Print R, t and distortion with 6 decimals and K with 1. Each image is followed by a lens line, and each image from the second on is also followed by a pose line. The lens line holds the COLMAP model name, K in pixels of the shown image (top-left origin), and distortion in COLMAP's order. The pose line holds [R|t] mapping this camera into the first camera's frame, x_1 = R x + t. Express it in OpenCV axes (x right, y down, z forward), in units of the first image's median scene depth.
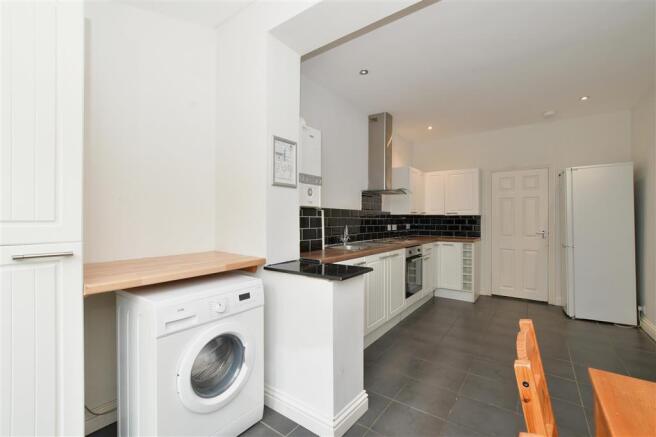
lens RADIAL K [[286.2, 0, 328.1], [0, 286.2, 220.5], [0, 0, 1]] dist [-0.000181, -0.000037]
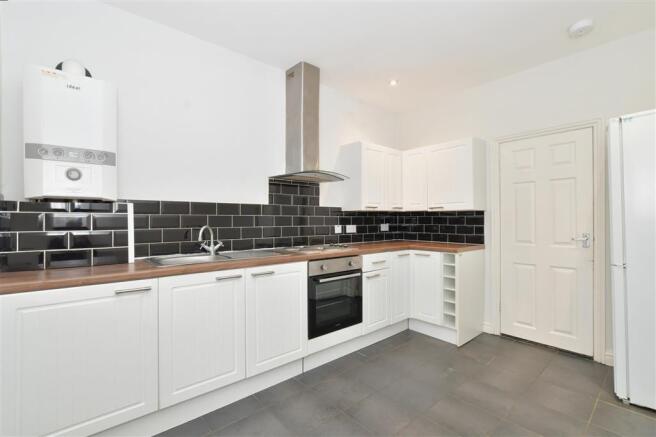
lens RADIAL K [[298.0, 0, 328.0], [0, 298.0, 218.5], [0, 0, 1]] dist [0.000001, 0.000424]
pose [[0.975173, -0.005869, -0.221368, 0.373133], [0.004937, 0.999976, -0.004762, 0.002240], [0.221390, 0.003551, 0.975179, 0.284036]]
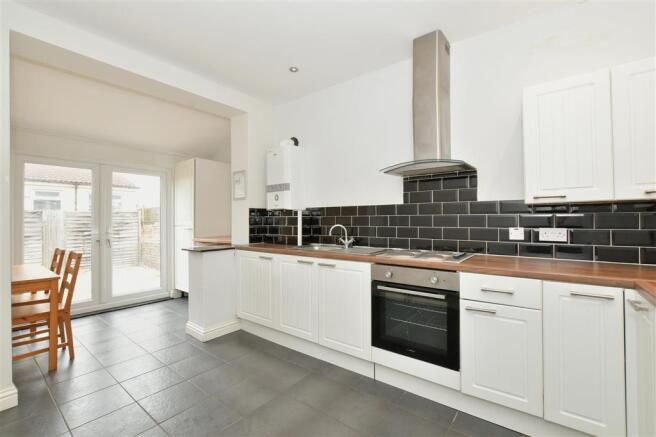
lens RADIAL K [[287.6, 0, 328.0], [0, 287.6, 218.5], [0, 0, 1]] dist [-0.026993, -0.000025]
pose [[-0.021400, -0.009724, -0.999724, 0.716981], [0.003060, 0.999947, -0.009792, 0.004106], [0.999766, -0.003269, -0.021369, 0.742289]]
